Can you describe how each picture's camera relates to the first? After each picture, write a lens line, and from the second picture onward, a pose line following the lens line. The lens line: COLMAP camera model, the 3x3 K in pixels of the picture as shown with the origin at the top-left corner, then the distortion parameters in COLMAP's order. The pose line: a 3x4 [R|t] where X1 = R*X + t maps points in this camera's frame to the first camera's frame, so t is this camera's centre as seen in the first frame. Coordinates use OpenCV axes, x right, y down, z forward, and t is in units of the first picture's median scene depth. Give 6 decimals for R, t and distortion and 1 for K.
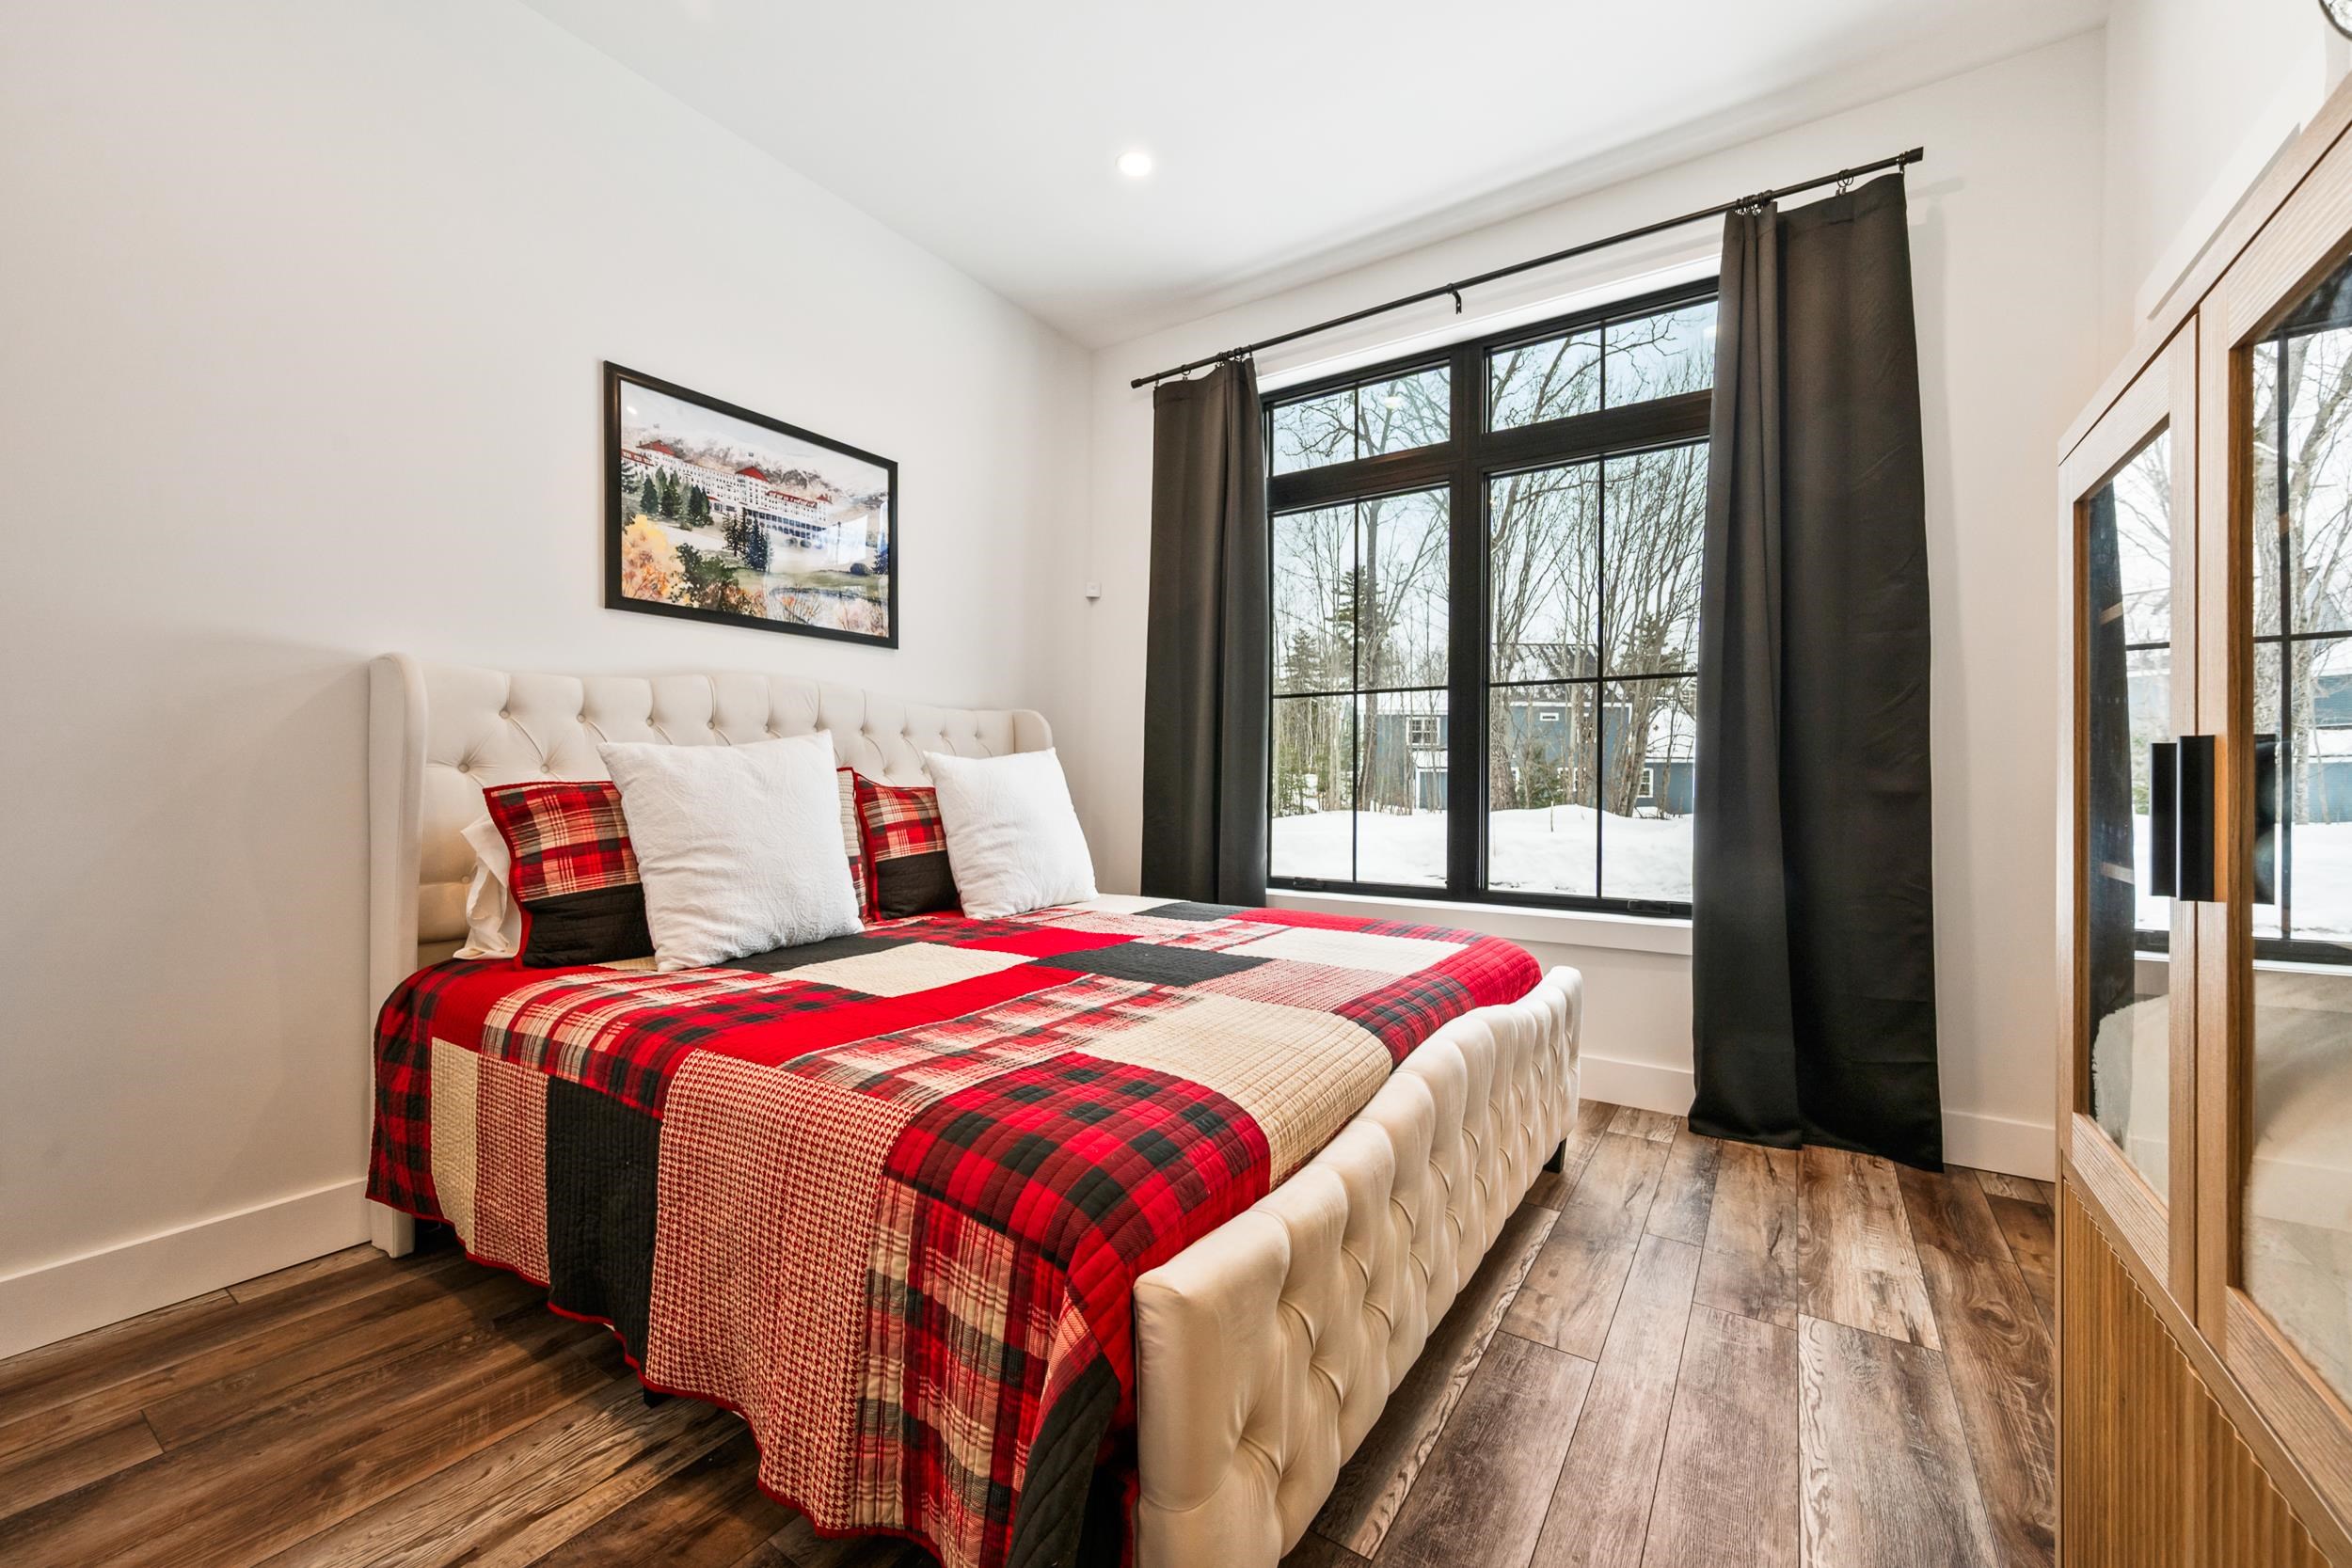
lens RADIAL K [[917.5, 0, 1177.1], [0, 917.5, 775.6], [0, 0, 1]] dist [0.000431, -0.002840]
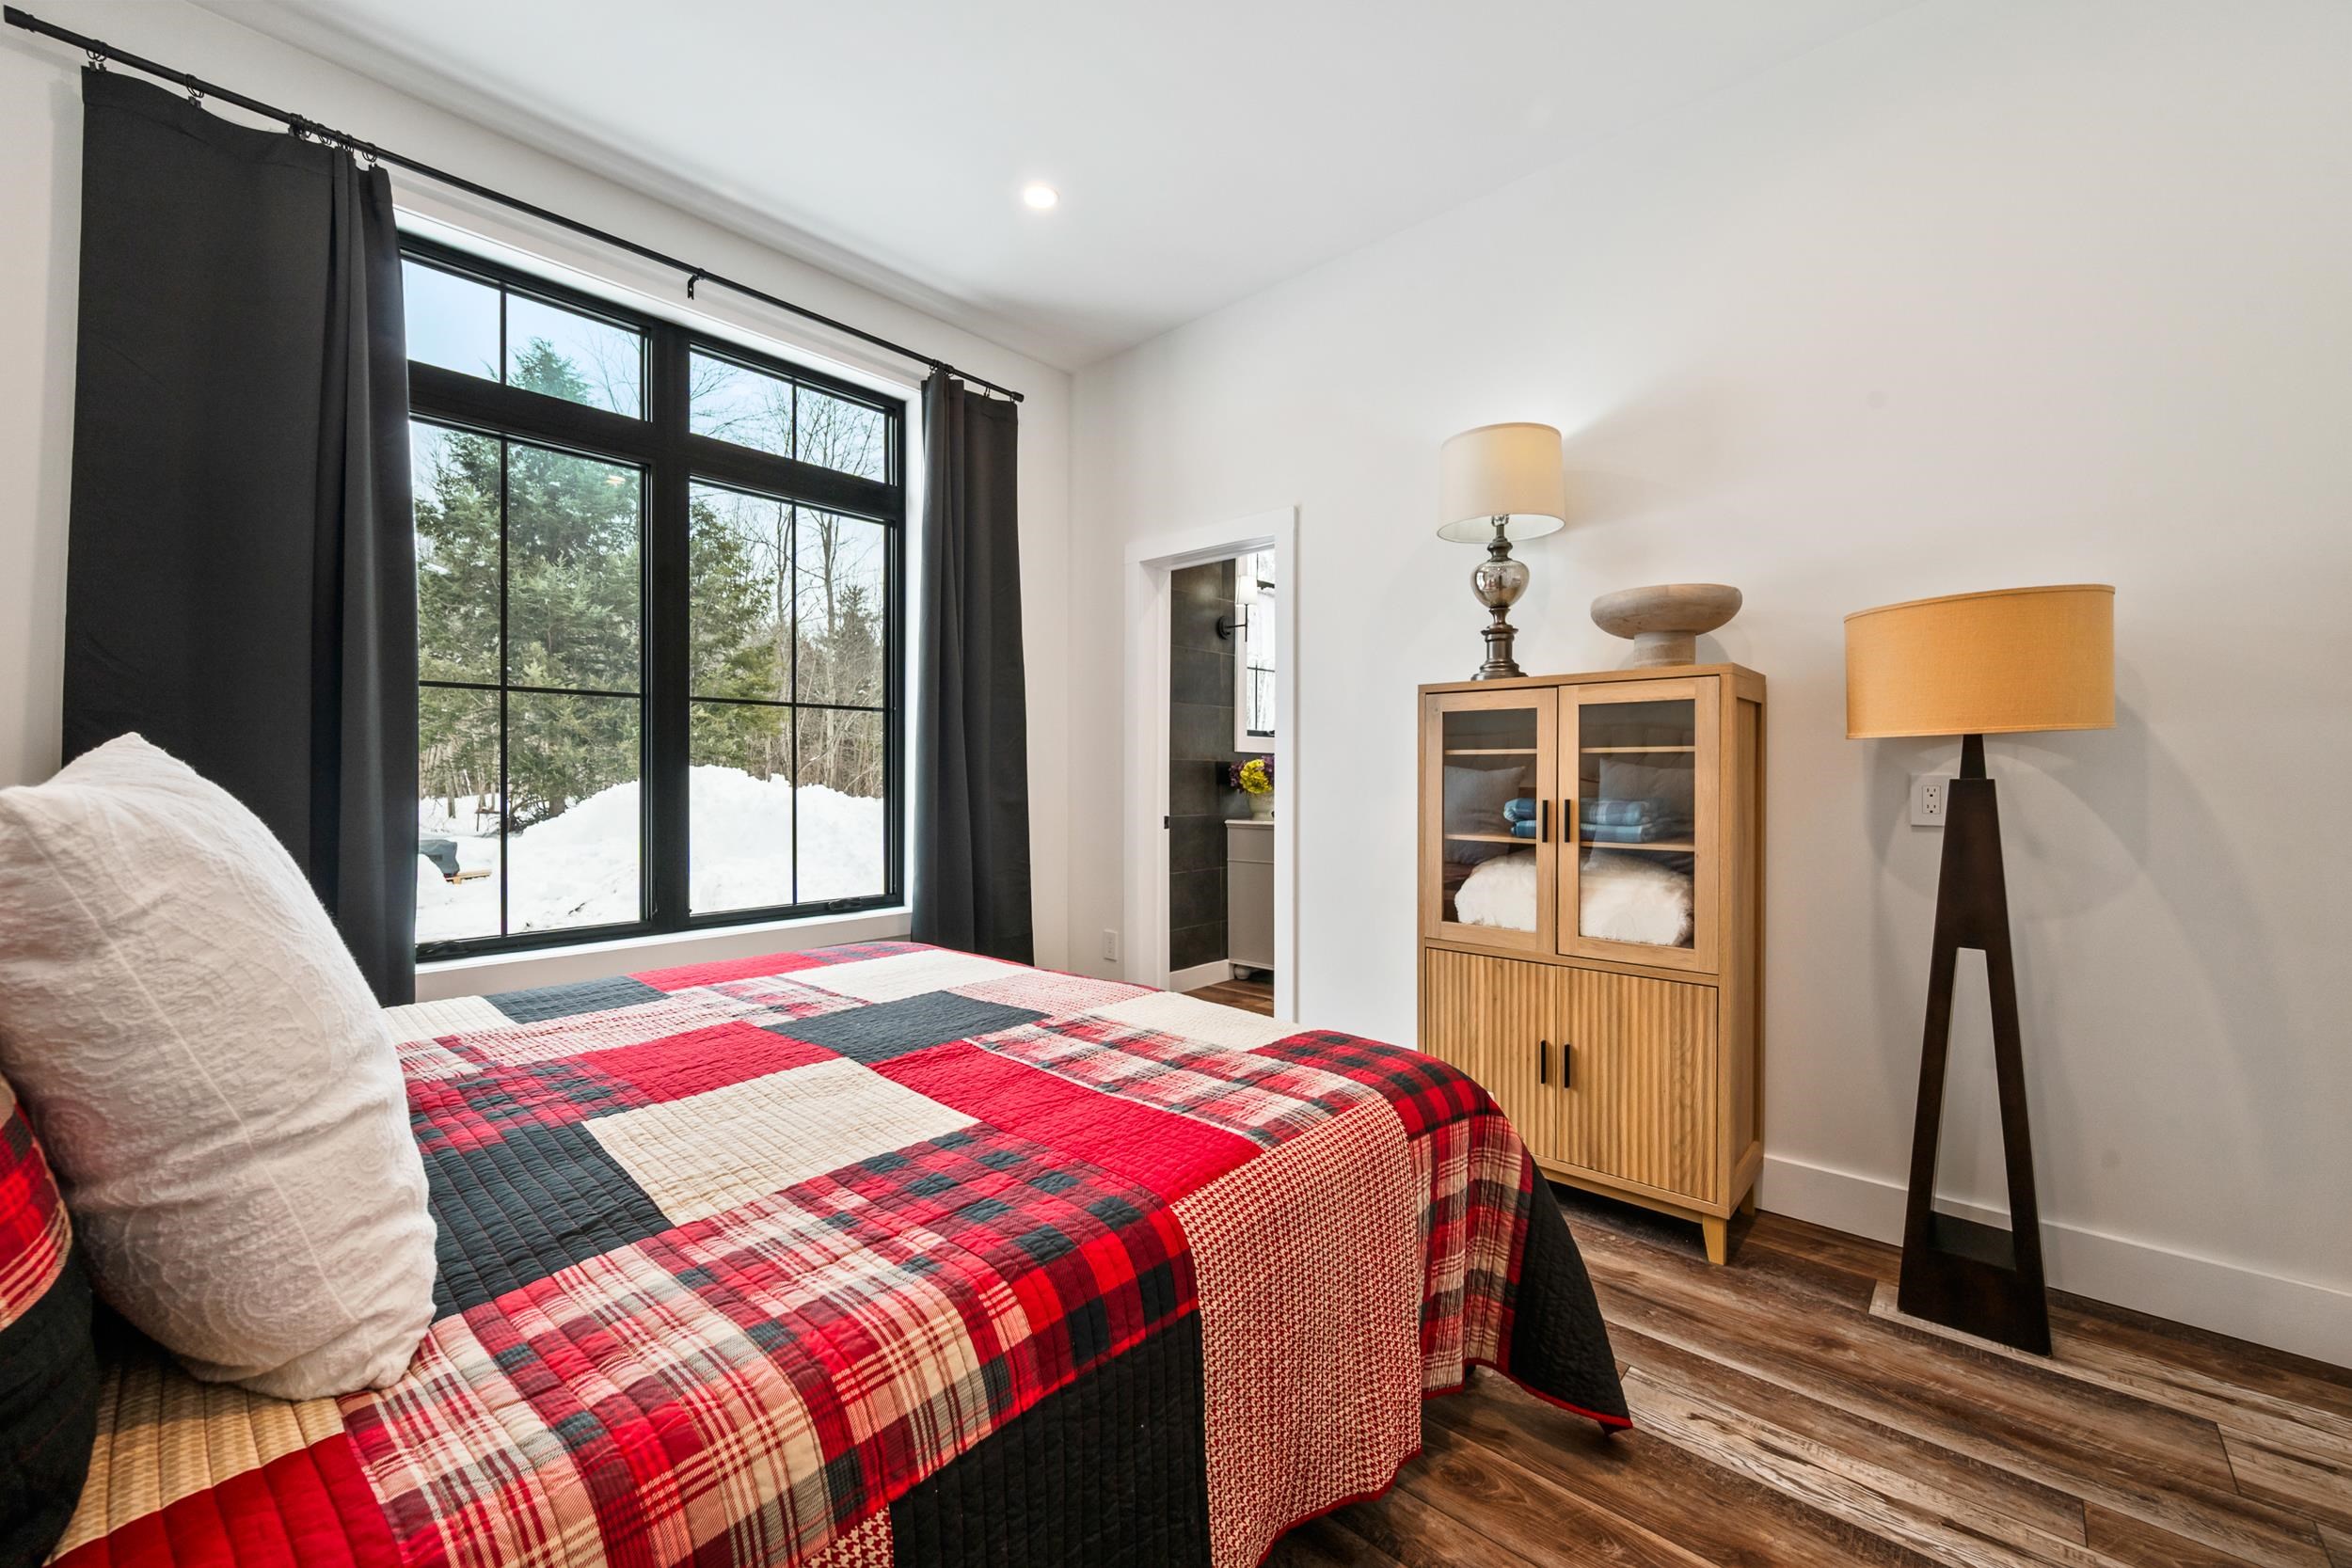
lens RADIAL K [[917.5, 0, 1177.1], [0, 917.5, 775.6], [0, 0, 1]] dist [0.000431, -0.002840]
pose [[0.152707, -0.001054, 0.988271, -0.565012], [-0.006191, 0.999979, 0.002023, -0.027026], [-0.988252, -0.006428, 0.152697, 0.389954]]
